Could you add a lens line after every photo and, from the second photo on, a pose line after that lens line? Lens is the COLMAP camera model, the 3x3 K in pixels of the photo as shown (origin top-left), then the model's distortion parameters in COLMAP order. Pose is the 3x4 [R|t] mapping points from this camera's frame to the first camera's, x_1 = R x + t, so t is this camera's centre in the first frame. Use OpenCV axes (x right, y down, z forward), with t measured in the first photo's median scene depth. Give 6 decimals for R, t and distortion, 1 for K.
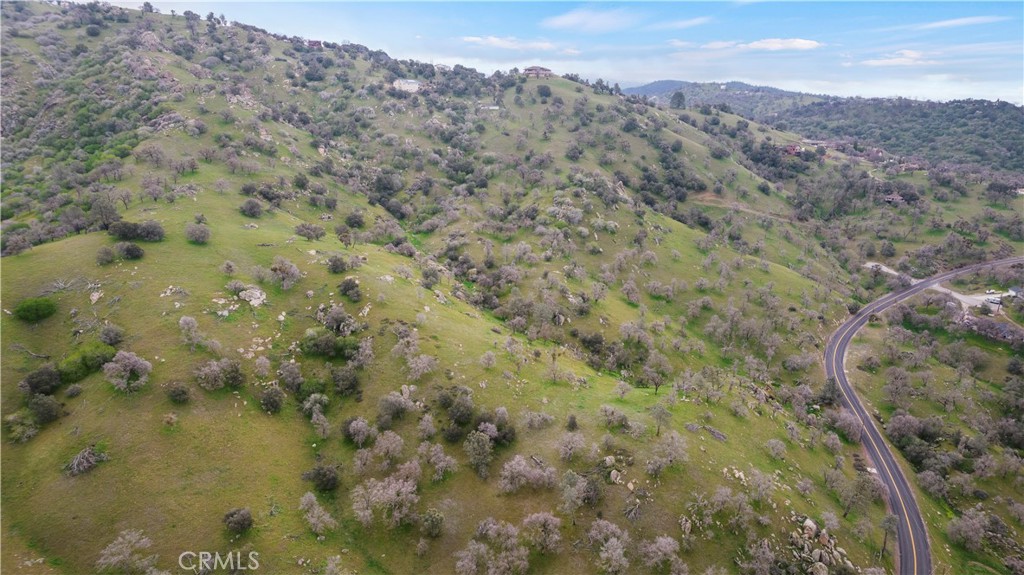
lens RADIAL K [[654.9, 0, 512.0], [0, 654.9, 287.5], [0, 0, 1]] dist [-0.082780, 0.073877]
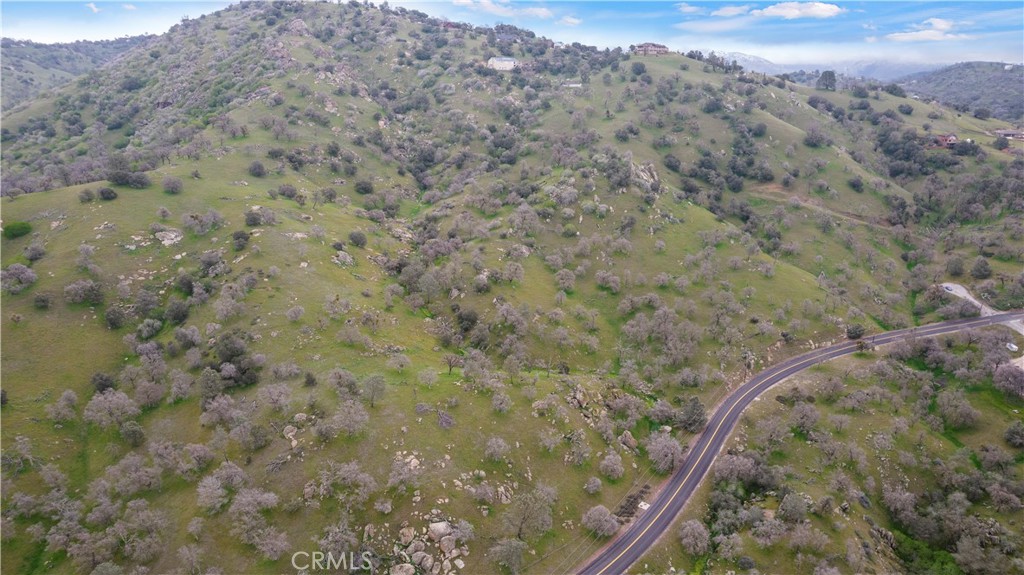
lens RADIAL K [[654.9, 0, 512.0], [0, 654.9, 287.5], [0, 0, 1]] dist [-0.082780, 0.073877]
pose [[0.918278, 0.118513, -0.377782, 0.327030], [-0.110238, 0.992951, 0.043540, -0.008152], [0.380279, 0.001664, 0.924870, 0.071144]]
